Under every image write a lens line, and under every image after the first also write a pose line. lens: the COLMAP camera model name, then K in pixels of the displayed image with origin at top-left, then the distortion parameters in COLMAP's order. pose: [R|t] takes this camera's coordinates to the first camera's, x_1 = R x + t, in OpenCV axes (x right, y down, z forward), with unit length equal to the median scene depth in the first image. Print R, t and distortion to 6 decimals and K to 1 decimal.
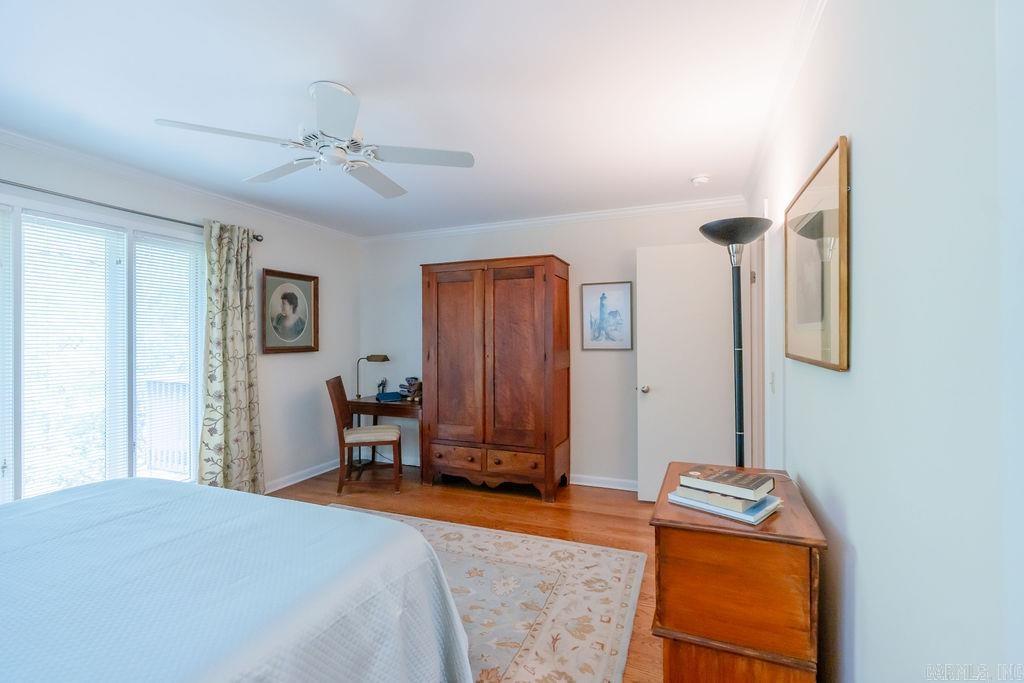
lens RADIAL K [[459.1, 0, 514.2], [0, 459.1, 340.4], [0, 0, 1]] dist [-0.012622, 0.005321]
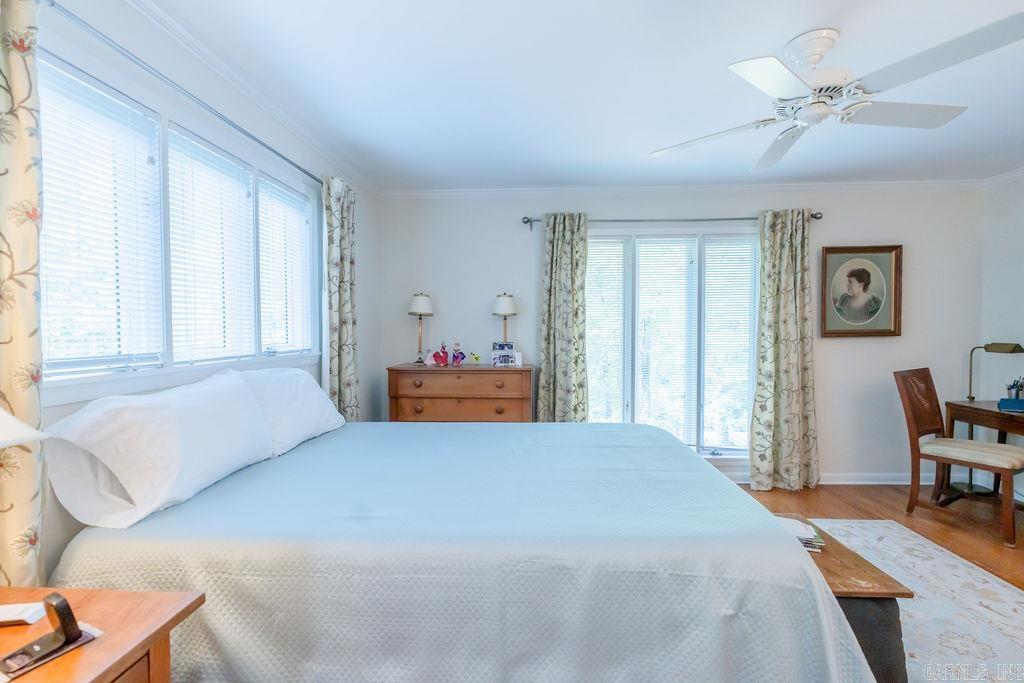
lens RADIAL K [[459.1, 0, 512.1], [0, 459.1, 338.5], [0, 0, 1]] dist [-0.012622, 0.005321]
pose [[0.314183, 0.027740, -0.948957, 0.158737], [0.003493, 0.999532, 0.030375, 0.000956], [0.949356, -0.012858, 0.313939, 0.095572]]
